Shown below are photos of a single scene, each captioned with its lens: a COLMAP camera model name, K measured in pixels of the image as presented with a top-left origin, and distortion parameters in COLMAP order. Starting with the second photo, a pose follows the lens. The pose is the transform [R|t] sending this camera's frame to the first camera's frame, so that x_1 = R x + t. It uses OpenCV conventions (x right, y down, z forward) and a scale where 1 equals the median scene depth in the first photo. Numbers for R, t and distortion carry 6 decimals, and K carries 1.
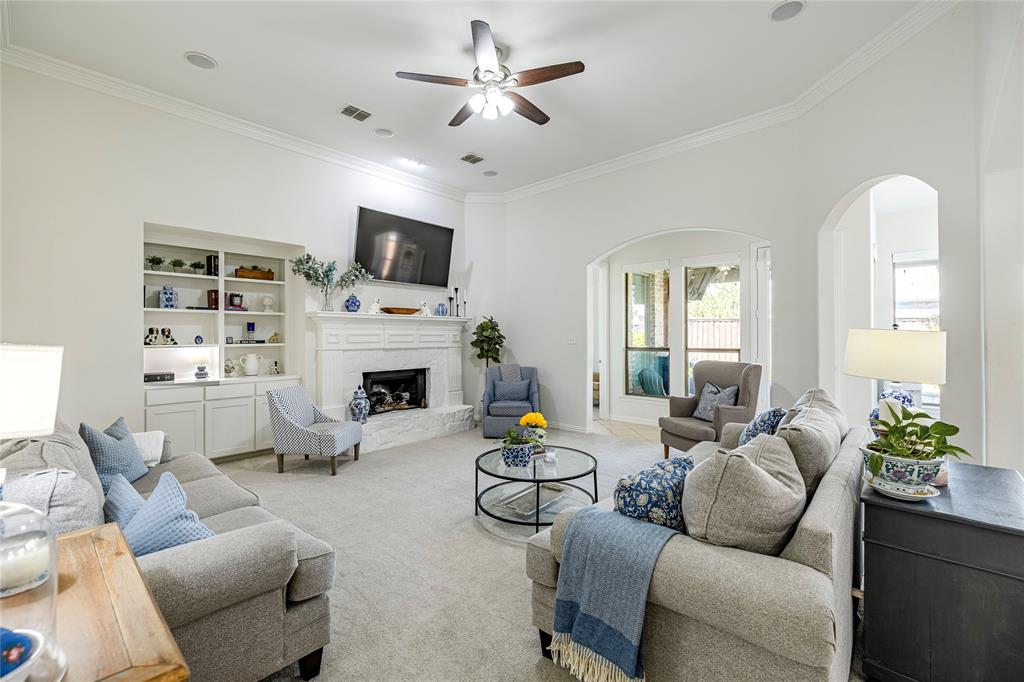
lens RADIAL K [[437.8, 0, 512.0], [0, 437.8, 341.0], [0, 0, 1]] dist [0.001236, 0.000120]
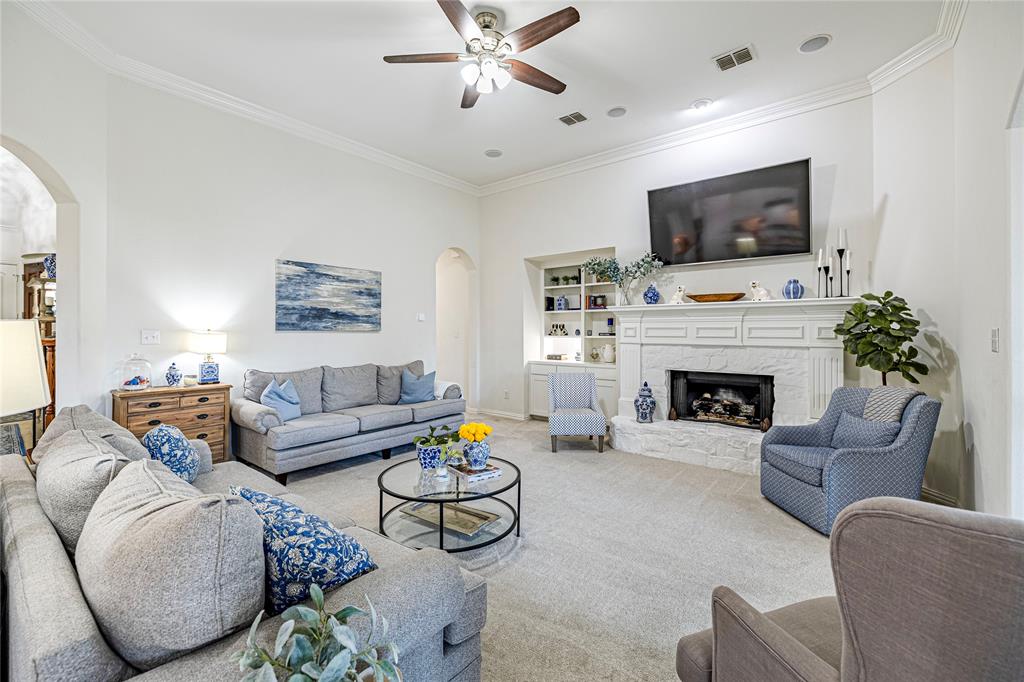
lens RADIAL K [[432.1, 0, 510.9], [0, 432.1, 332.3], [0, 0, 1]] dist [0.000833, 0.000243]
pose [[0.052732, 0.007930, -0.998577, 0.559240], [-0.009394, 0.999928, 0.007444, -0.009494], [0.998564, 0.008988, 0.052803, 0.658706]]
